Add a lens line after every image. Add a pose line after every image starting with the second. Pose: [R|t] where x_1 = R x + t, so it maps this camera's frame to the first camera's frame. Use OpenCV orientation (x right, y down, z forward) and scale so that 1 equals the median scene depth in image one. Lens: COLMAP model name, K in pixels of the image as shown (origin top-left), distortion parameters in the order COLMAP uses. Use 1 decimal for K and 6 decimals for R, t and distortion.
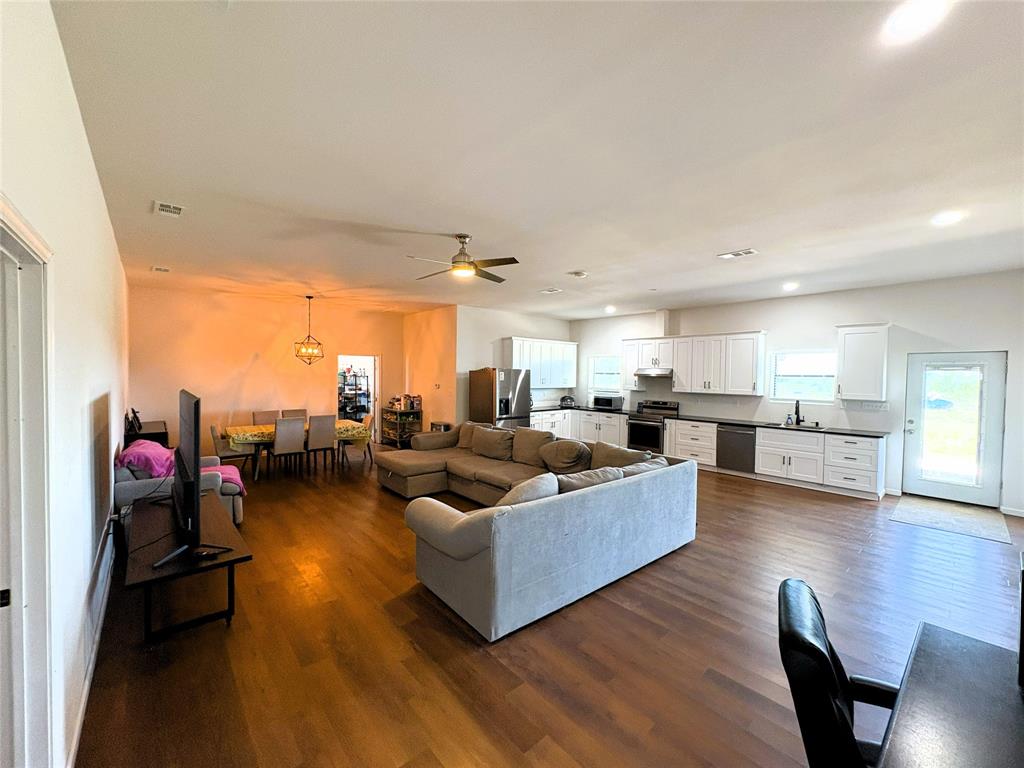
lens RADIAL K [[411.9, 0, 511.3], [0, 411.9, 384.6], [0, 0, 1]] dist [0.004328, 0.000564]
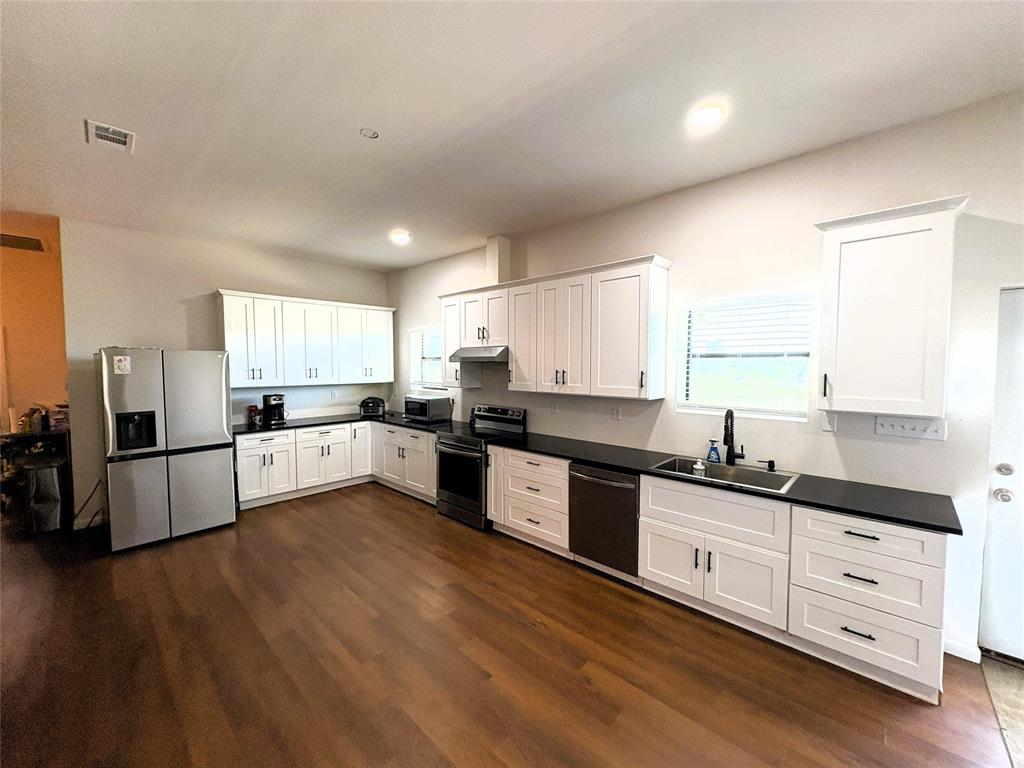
lens RADIAL K [[411.9, 0, 512.5], [0, 411.9, 384.1], [0, 0, 1]] dist [0.004328, 0.000564]
pose [[0.996148, -0.017534, 0.085919, 0.375191], [0.015371, 0.999550, 0.025772, -0.004468], [-0.086332, -0.024352, 0.995969, 0.513613]]
